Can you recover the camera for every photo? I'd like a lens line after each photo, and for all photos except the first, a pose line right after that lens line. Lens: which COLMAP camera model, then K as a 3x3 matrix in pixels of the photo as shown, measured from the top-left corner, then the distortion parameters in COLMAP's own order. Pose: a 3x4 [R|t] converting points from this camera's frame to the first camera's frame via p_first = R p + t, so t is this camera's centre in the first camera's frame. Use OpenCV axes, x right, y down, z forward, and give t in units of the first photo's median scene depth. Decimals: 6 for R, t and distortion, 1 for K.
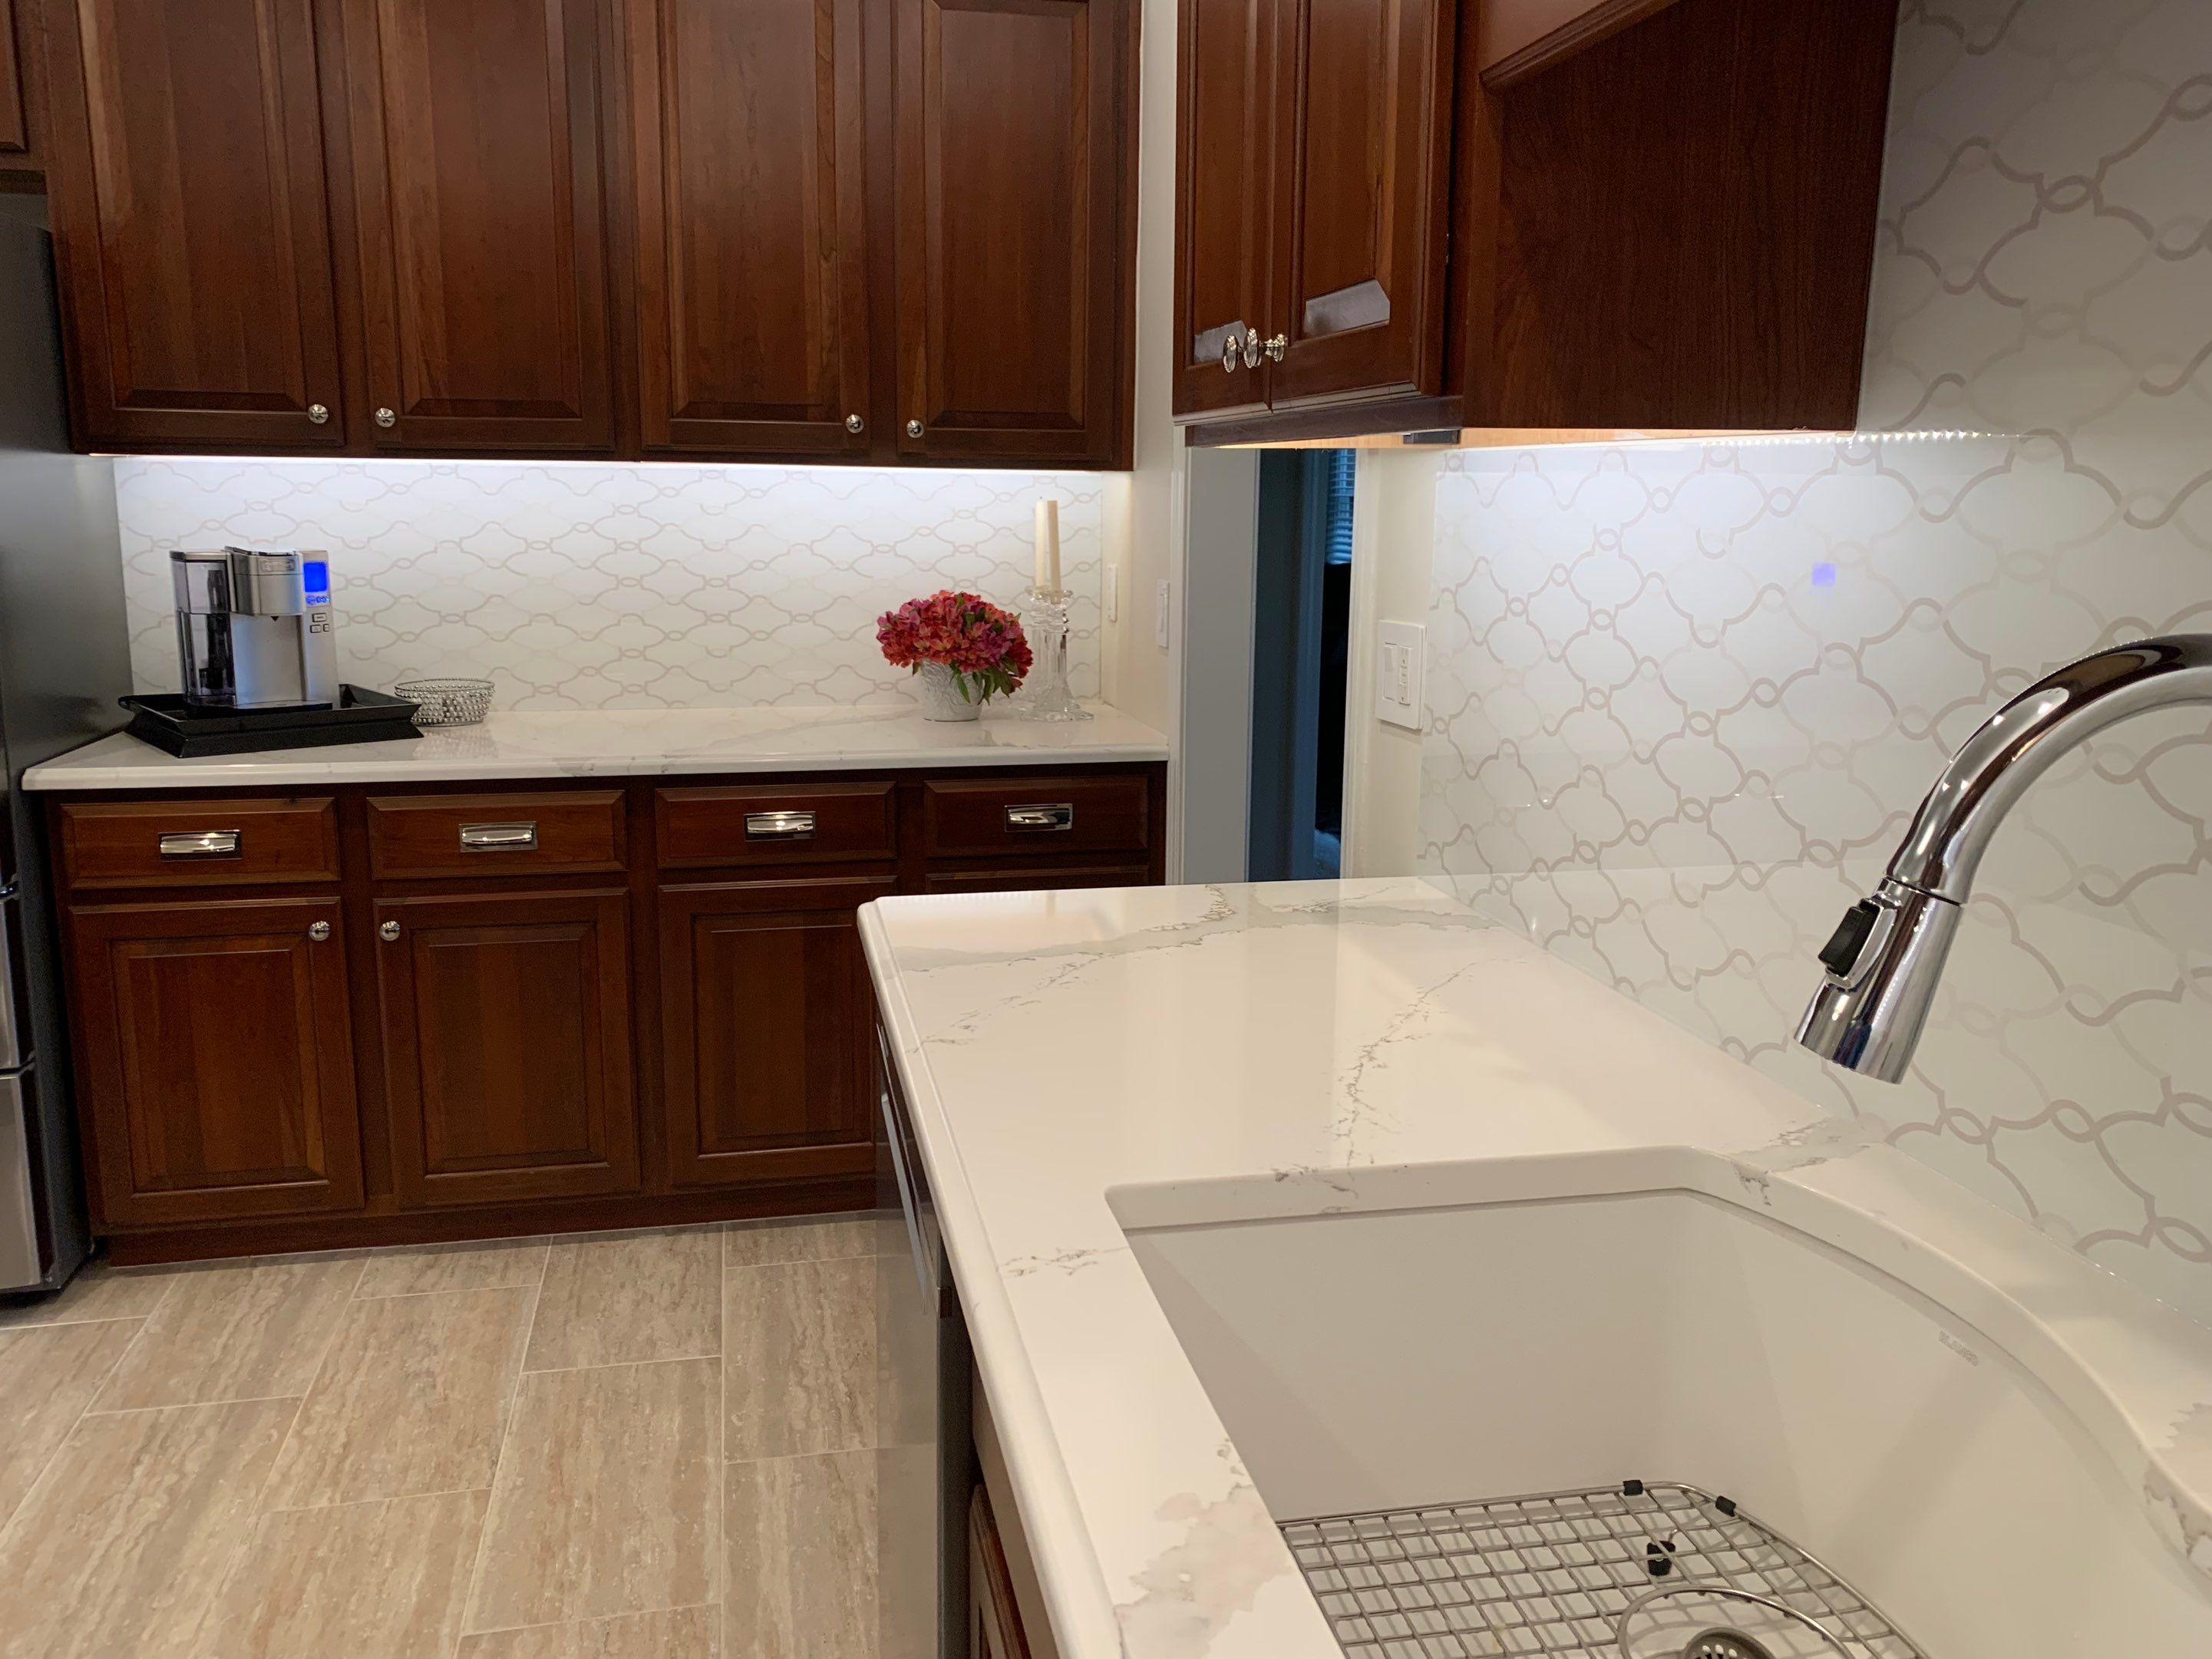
lens RADIAL K [[1688.1, 0, 1102.1], [0, 1688.1, 804.1], [0, 0, 1]] dist [0.031059, -0.040668]
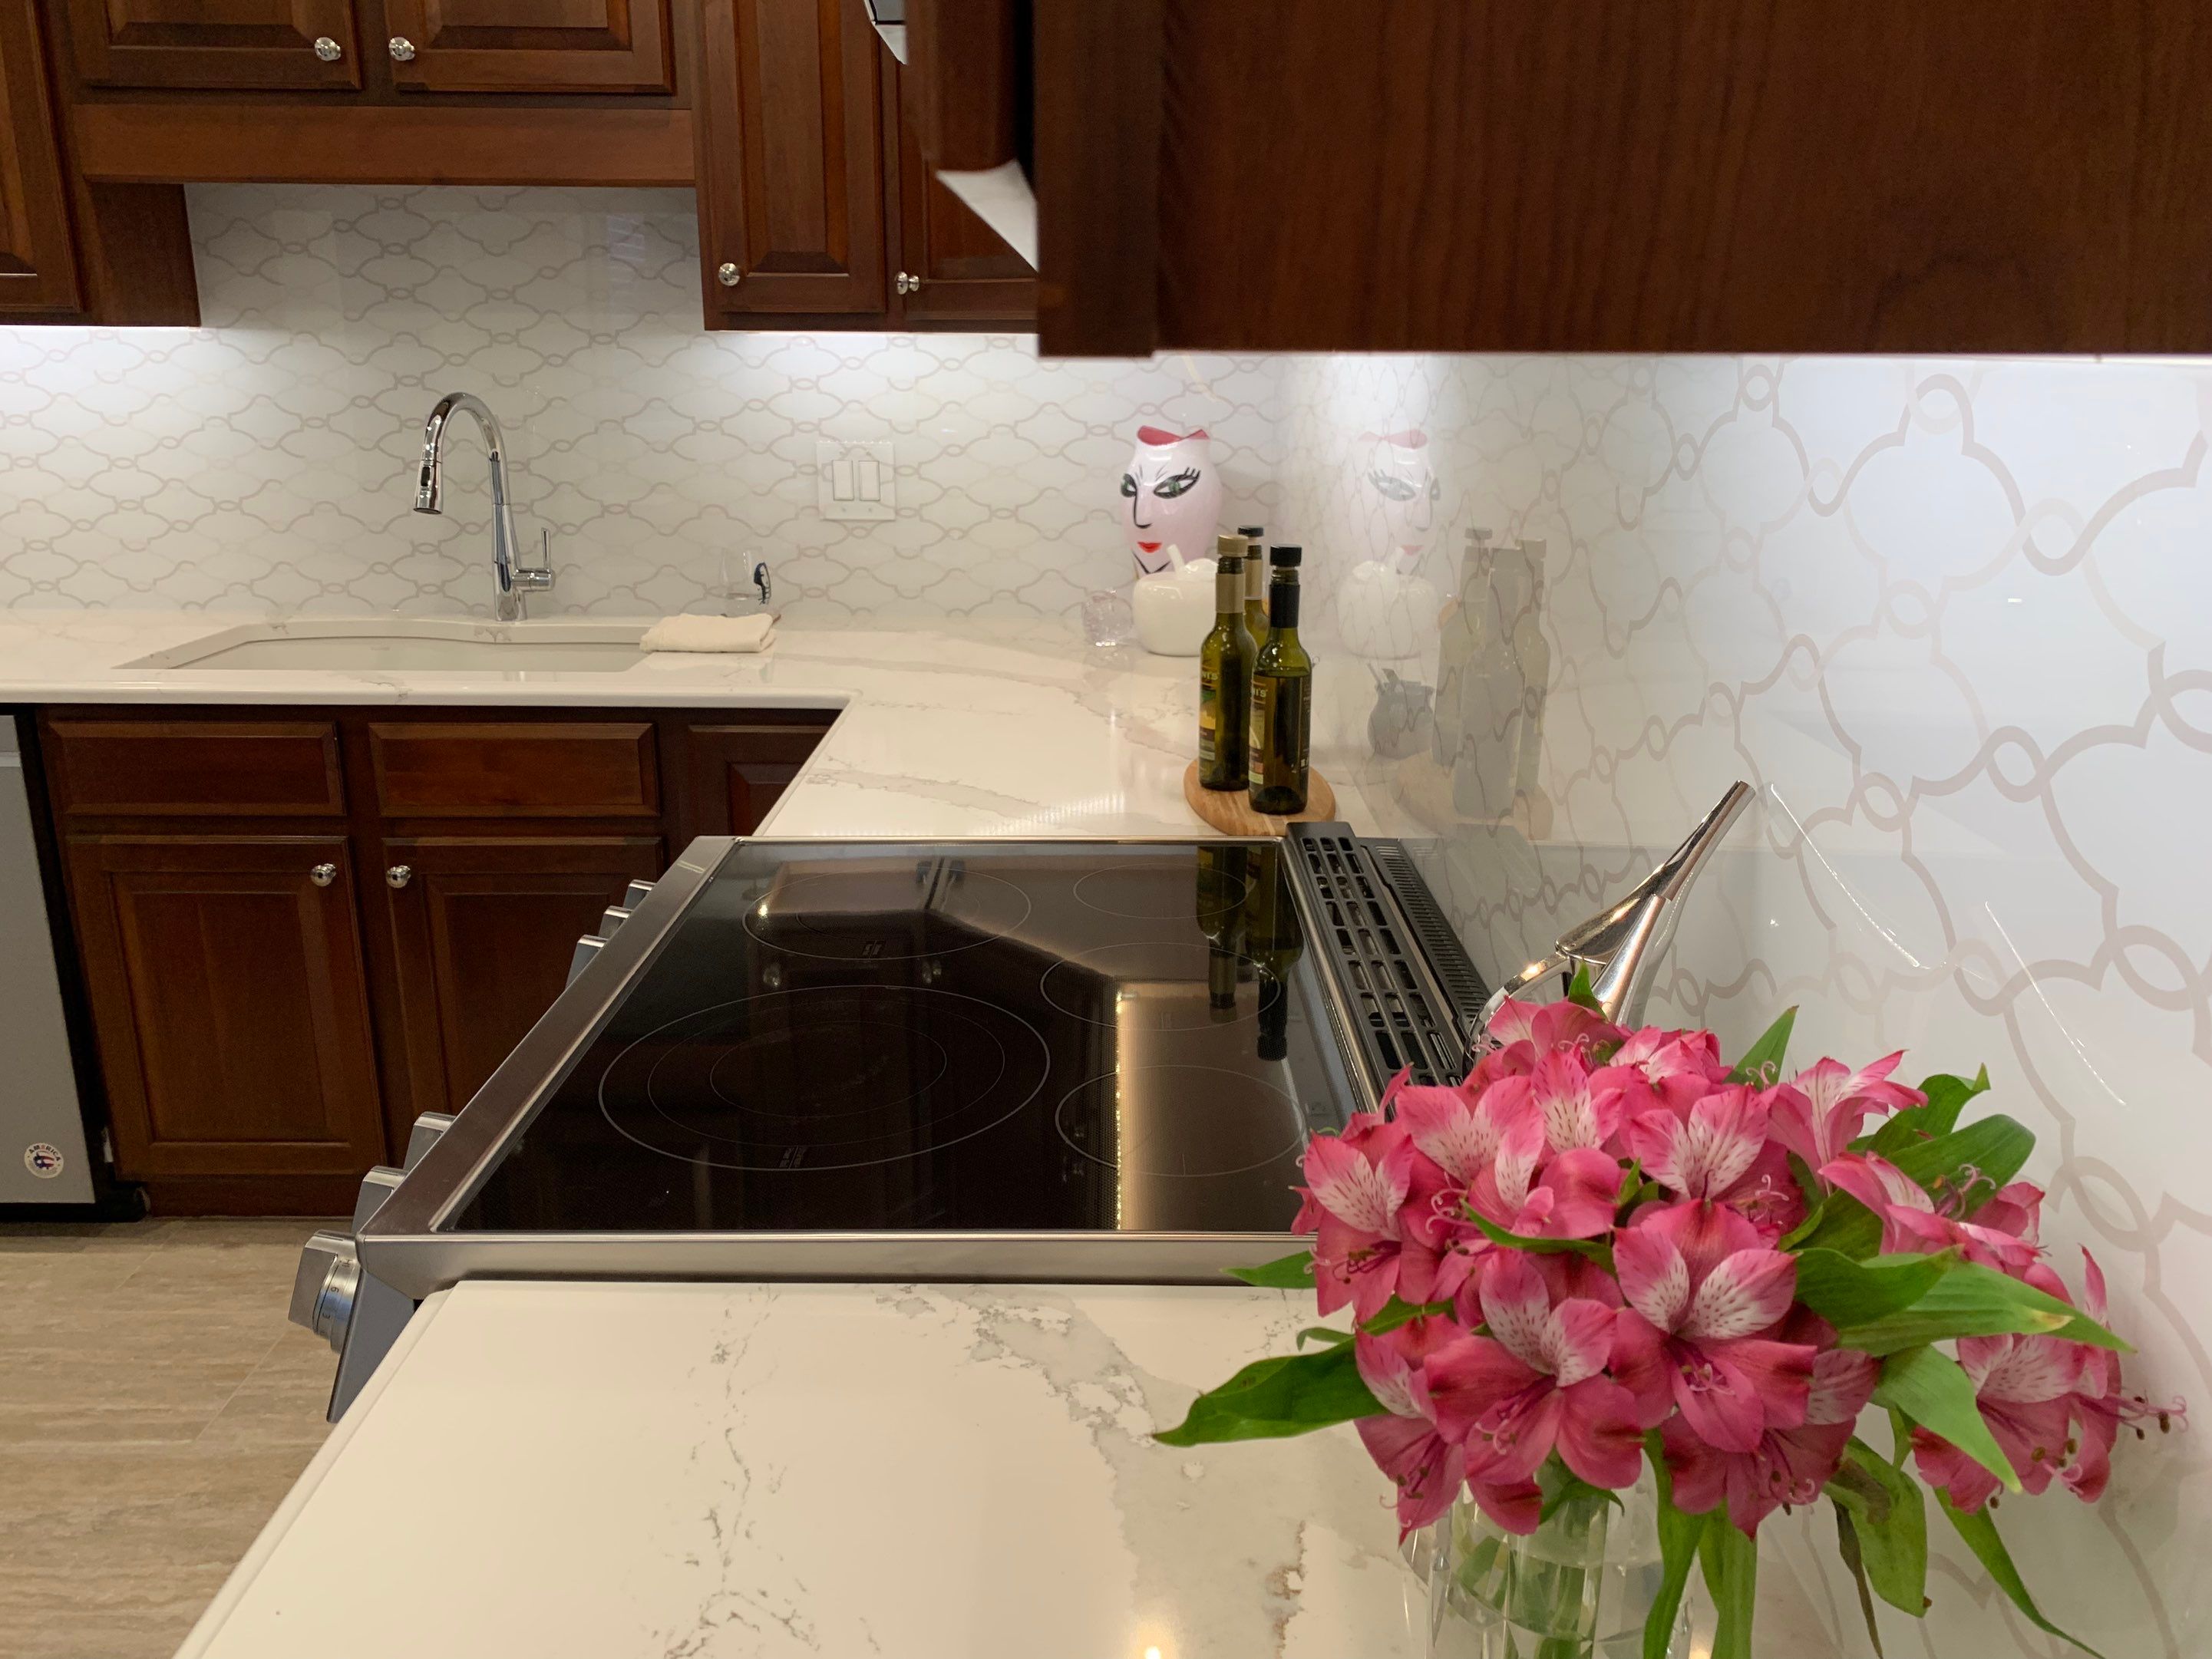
lens RADIAL K [[1688.1, 0, 1126.7], [0, 1688.1, 808.3], [0, 0, 1]] dist [0.031059, -0.040668]
pose [[0.191222, -0.269284, 0.943886, -0.769360], [0.176160, 0.955432, 0.236889, 0.041761], [-0.965610, 0.120976, 0.230137, -0.328478]]
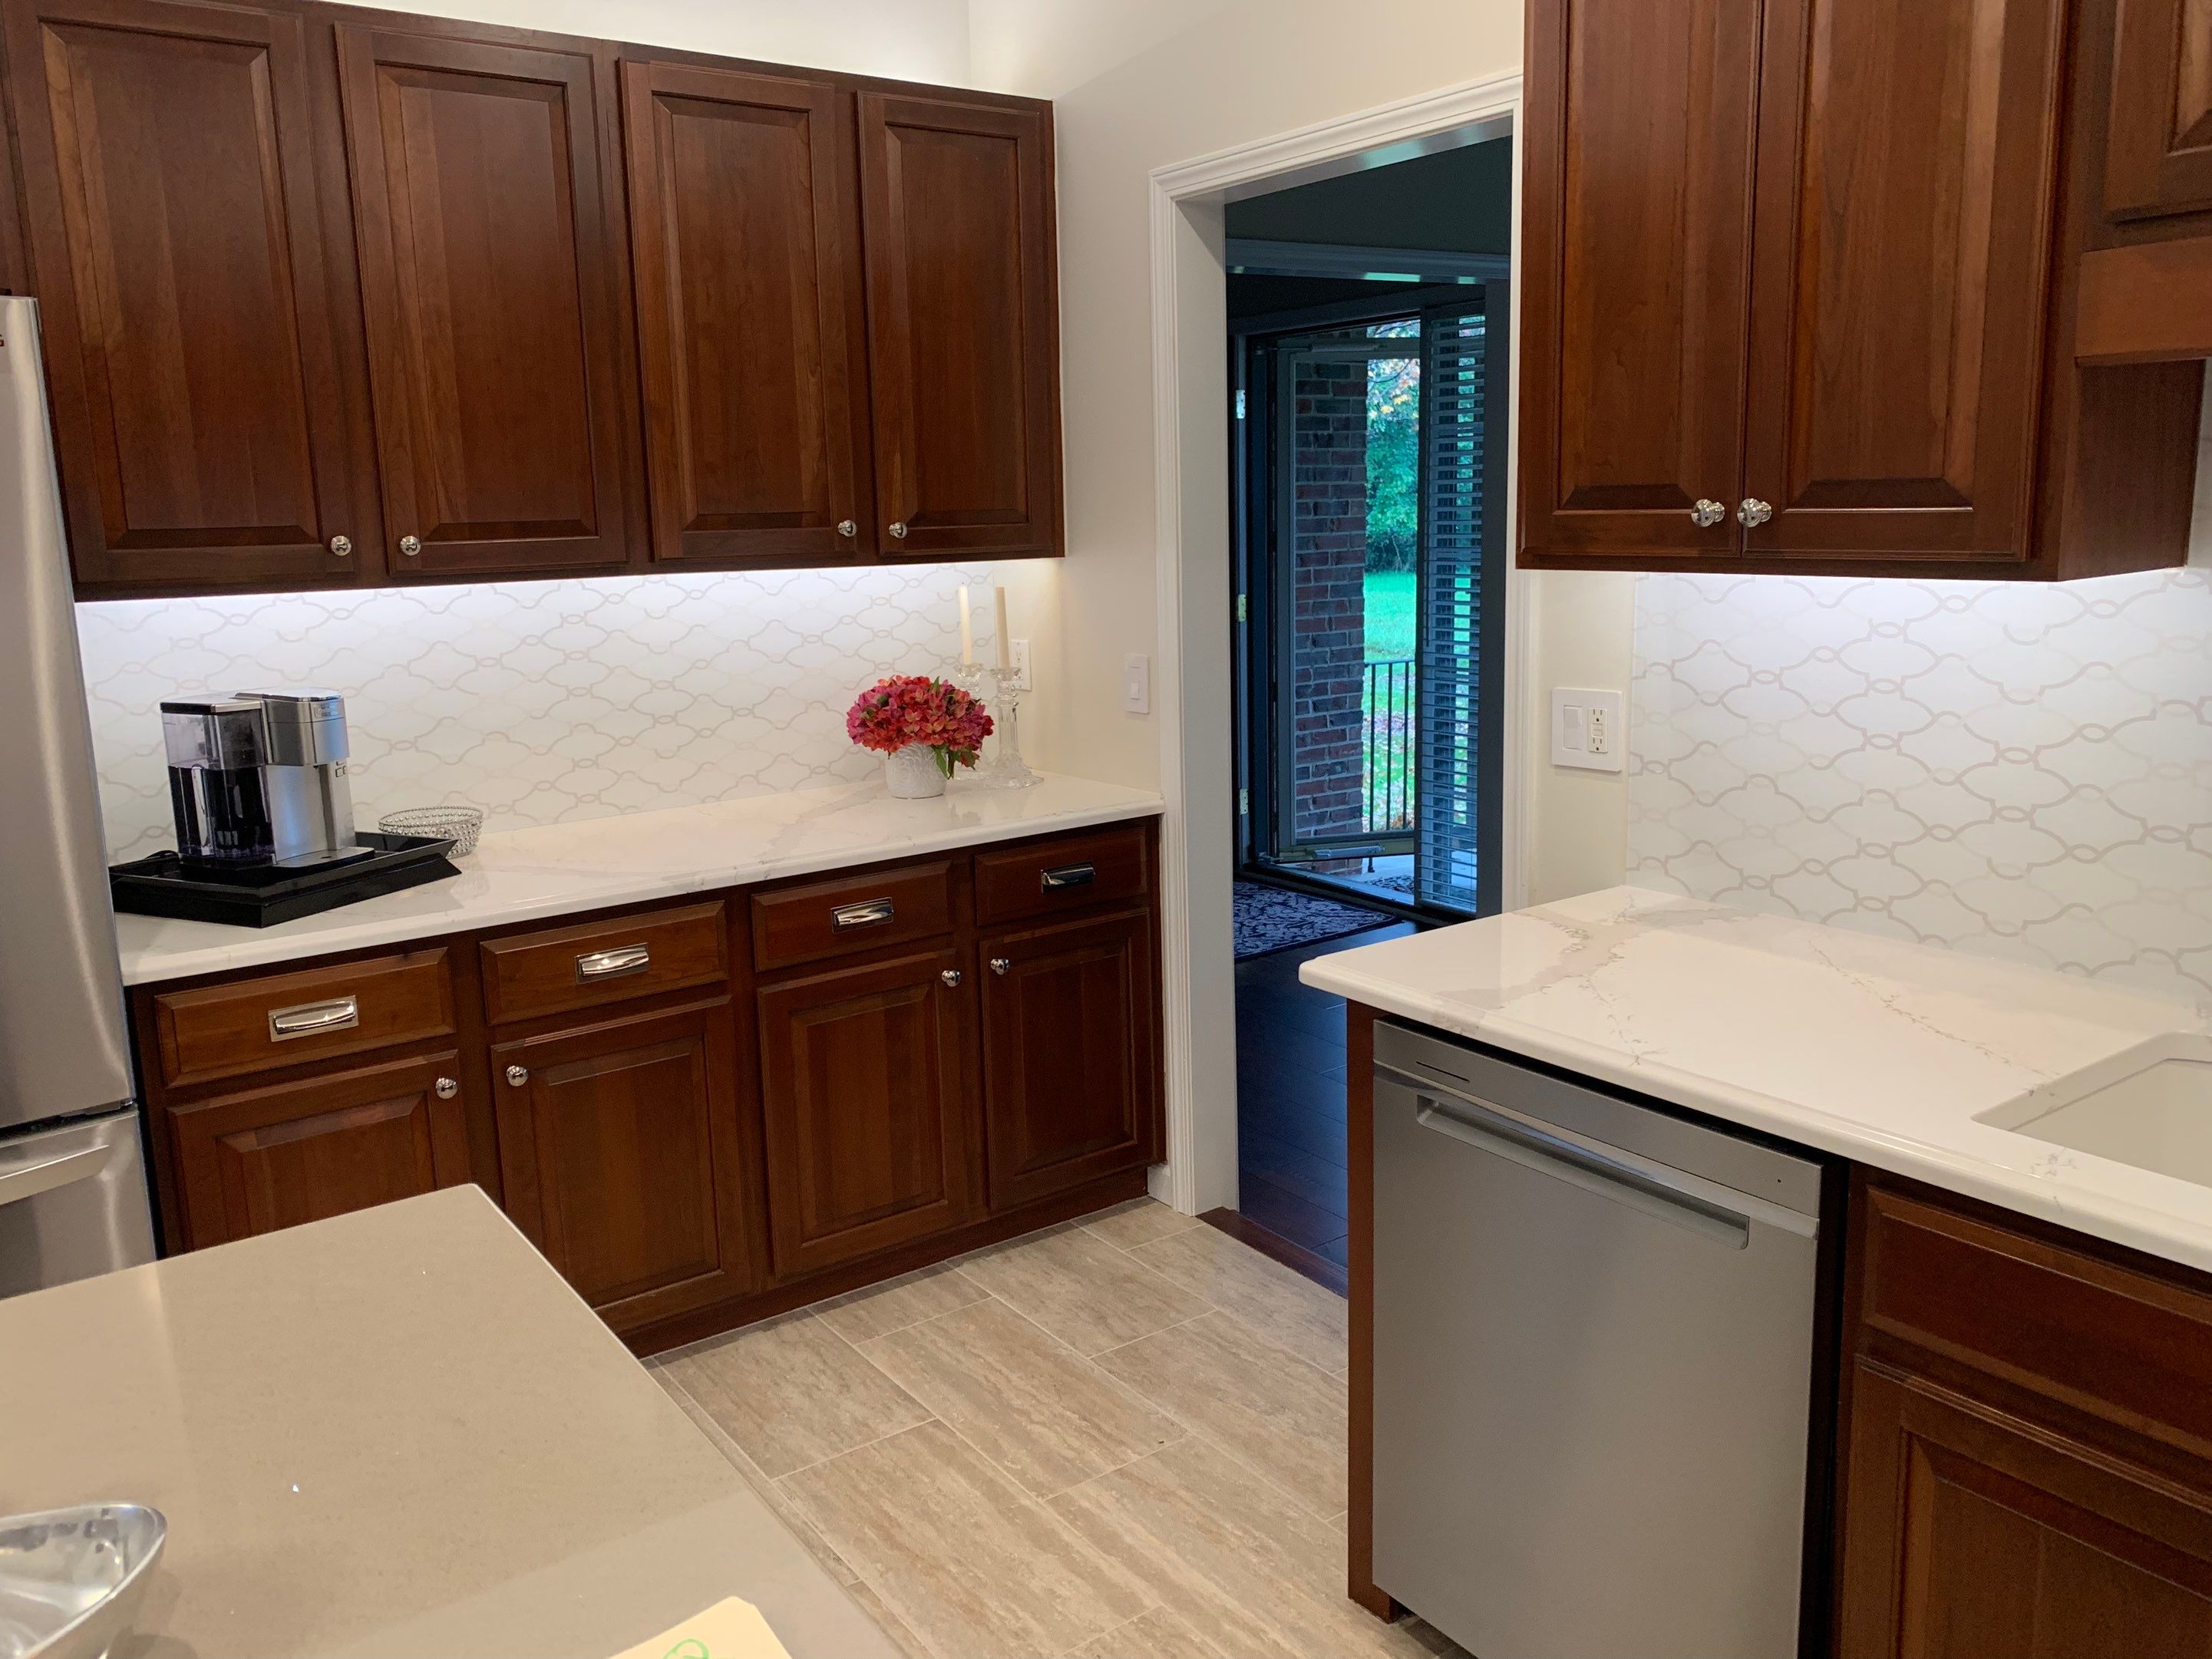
lens RADIAL K [[1688.1, 0, 1080.9], [0, 1688.1, 799.4], [0, 0, 1]] dist [0.031059, -0.040668]
pose [[0.914540, -0.105389, 0.390525, -0.489198], [0.109812, 0.993891, 0.011058, -0.057869], [-0.389305, 0.032771, 0.920526, -0.022438]]
